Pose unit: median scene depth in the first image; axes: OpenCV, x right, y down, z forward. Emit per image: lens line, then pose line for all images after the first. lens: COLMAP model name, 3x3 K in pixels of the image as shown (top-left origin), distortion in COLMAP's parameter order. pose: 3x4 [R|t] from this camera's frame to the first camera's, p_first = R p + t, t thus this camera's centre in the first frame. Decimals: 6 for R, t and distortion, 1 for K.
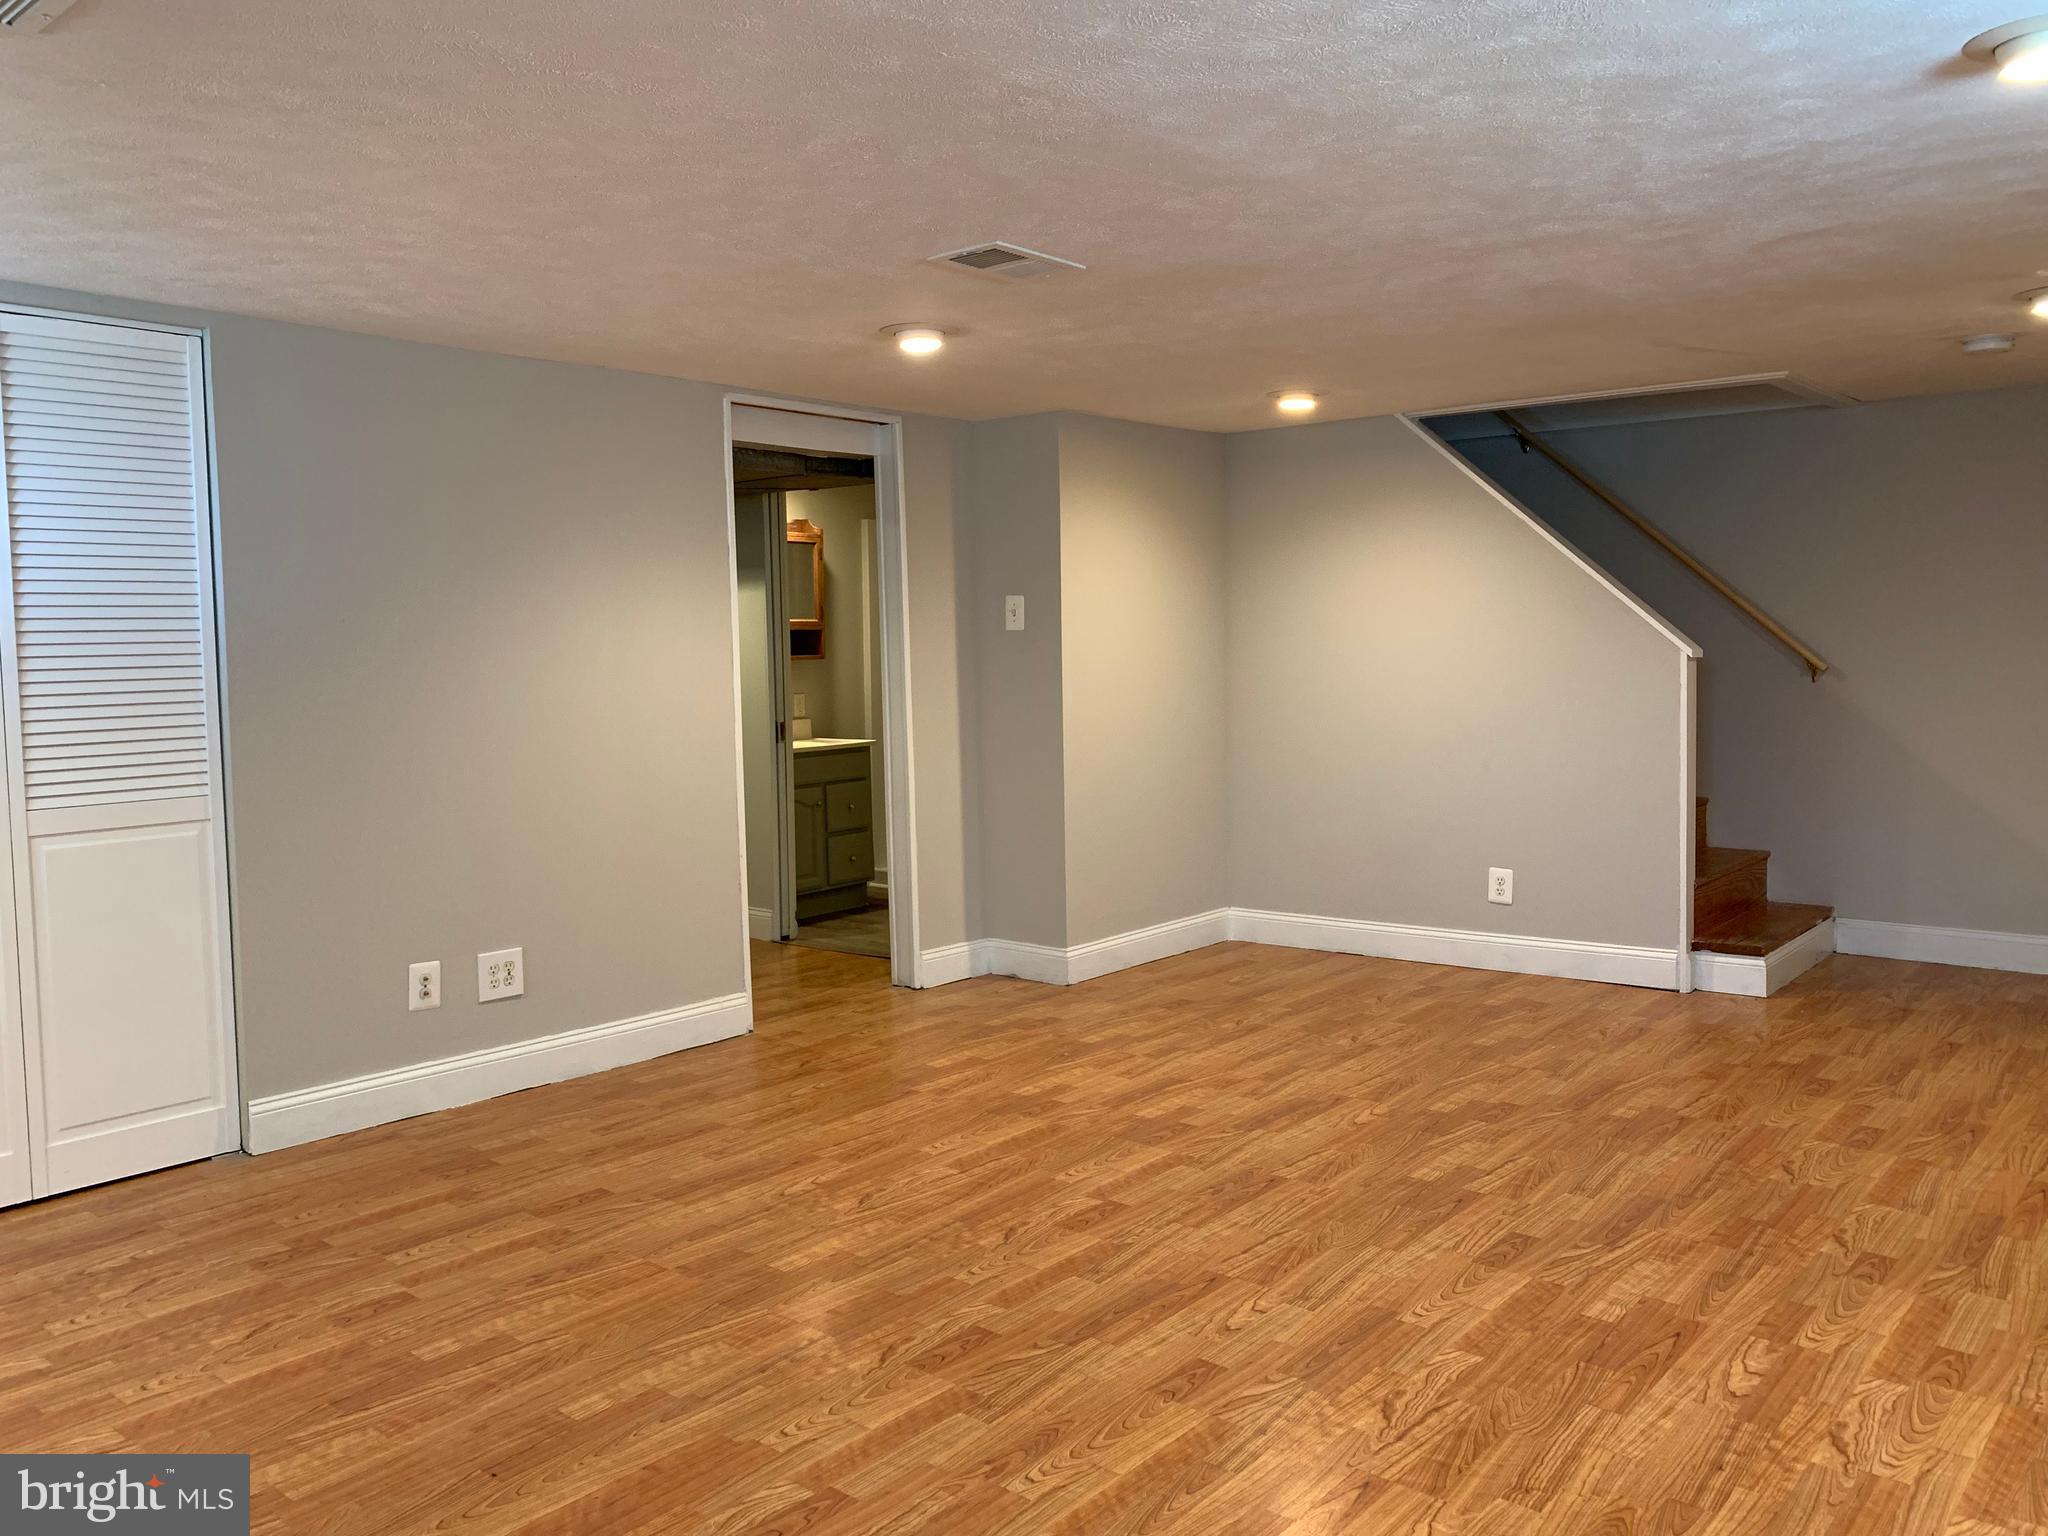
lens RADIAL K [[1556.3, 0, 1009.3], [0, 1556.3, 767.3], [0, 0, 1]] dist [0.047721, -0.058319]
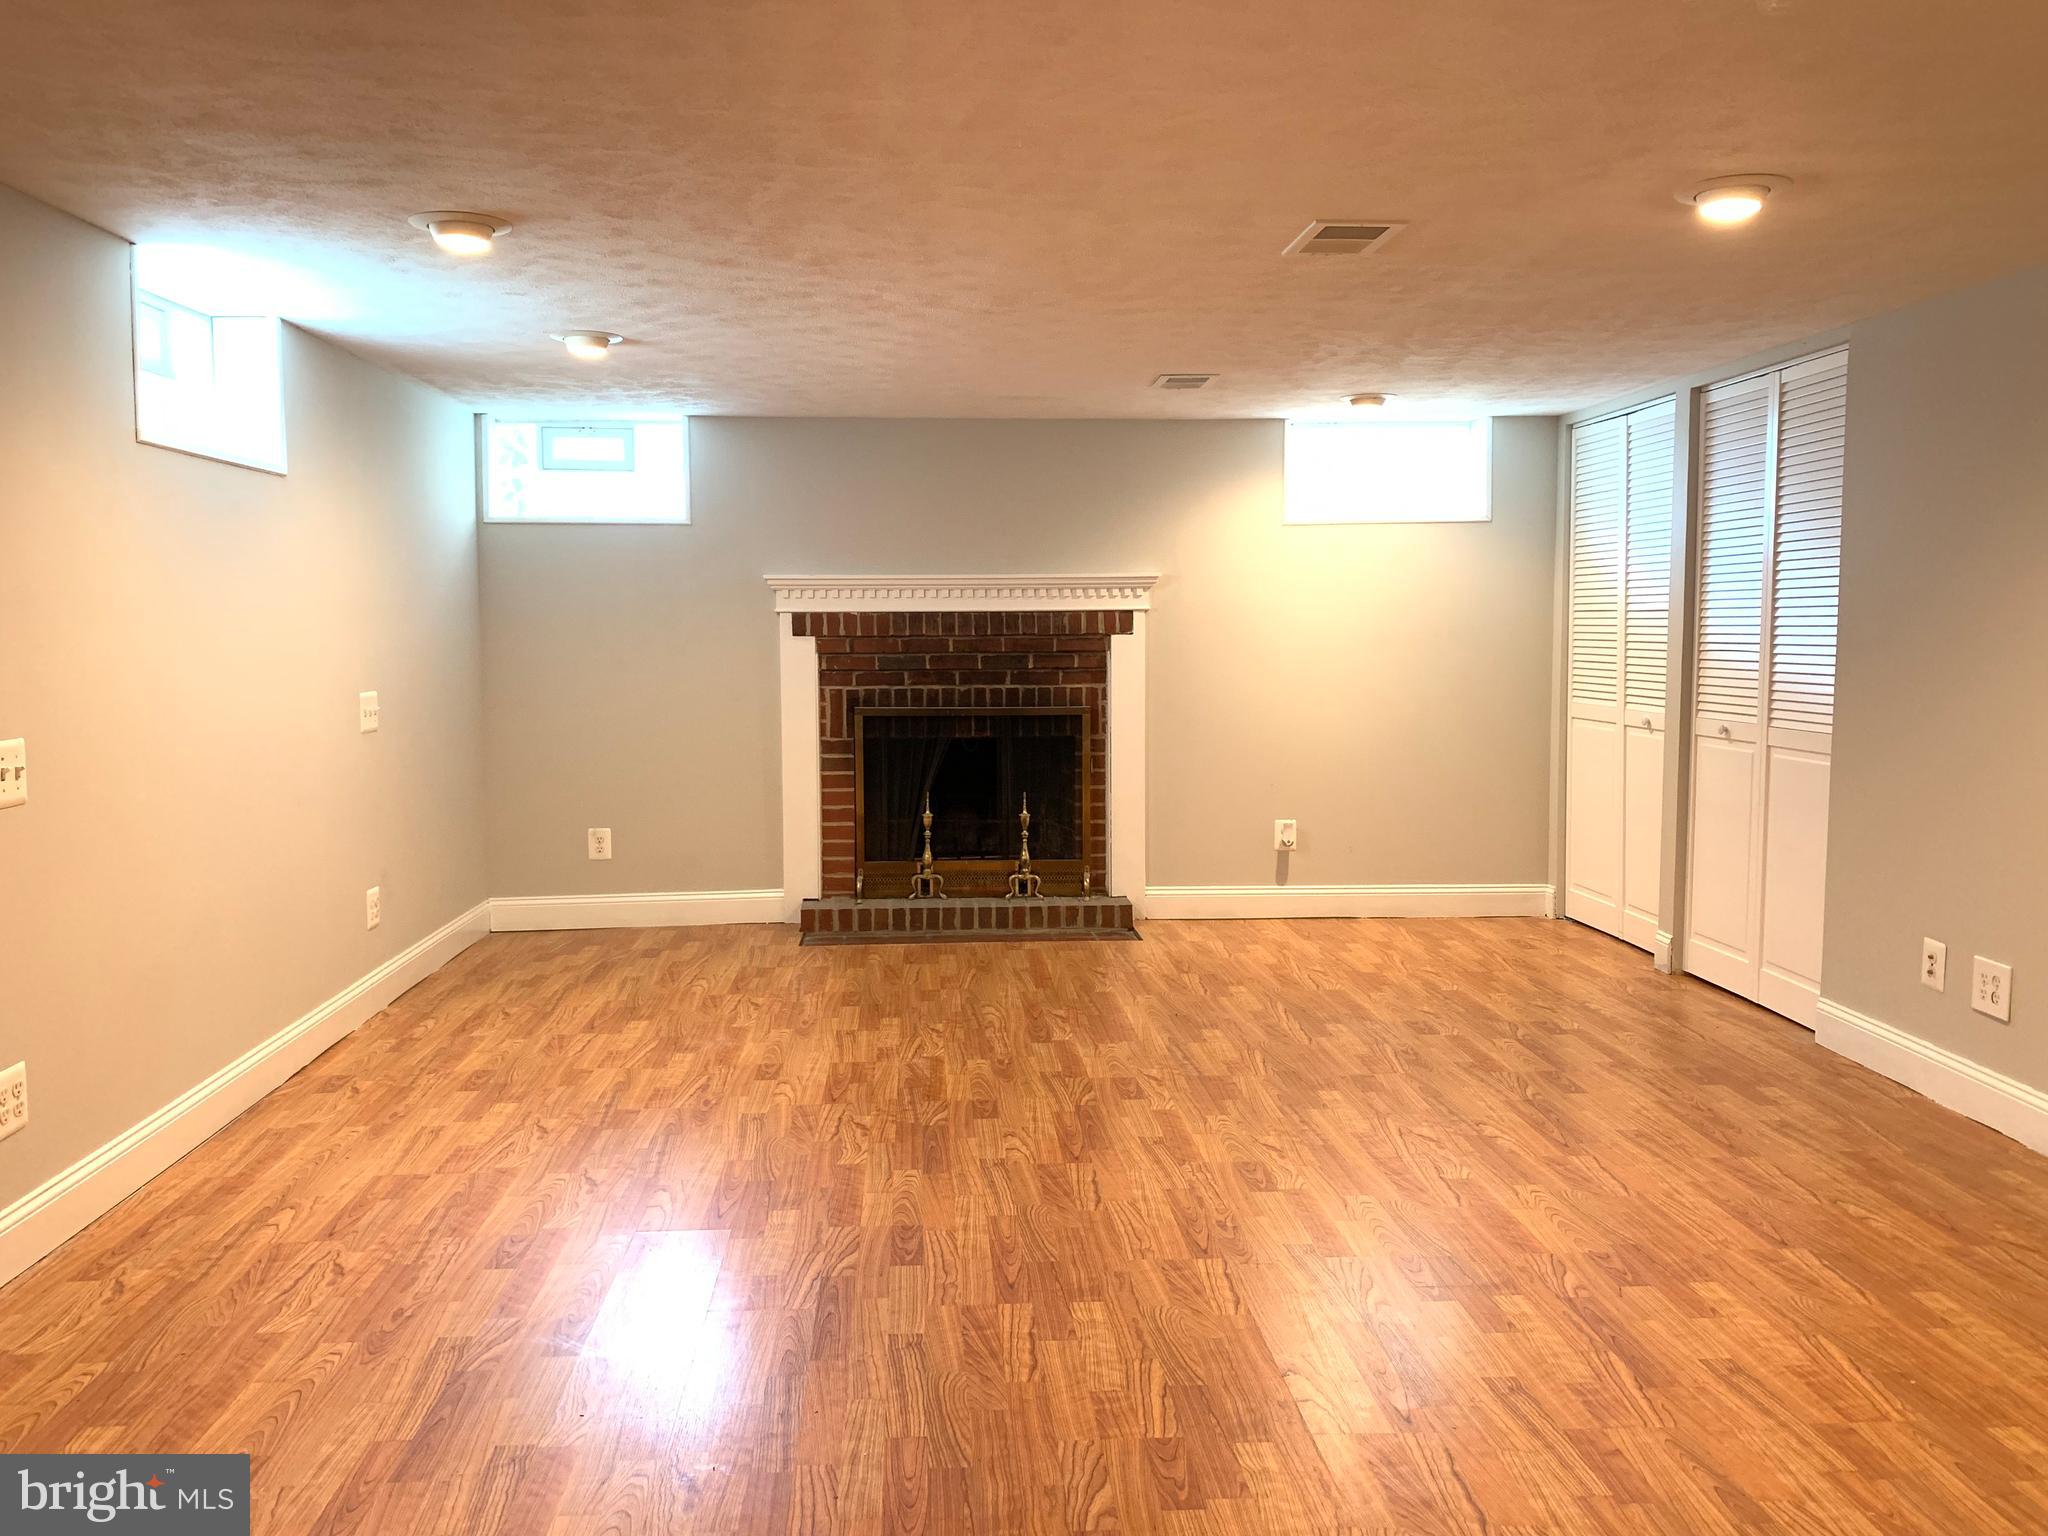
lens RADIAL K [[1556.3, 0, 1010.2], [0, 1556.3, 764.4], [0, 0, 1]] dist [0.047721, -0.058319]
pose [[-0.718427, 0.079181, -0.691081, 0.877540], [-0.045069, 0.986114, 0.159837, -0.140353], [0.694141, 0.145978, -0.704882, 1.605708]]
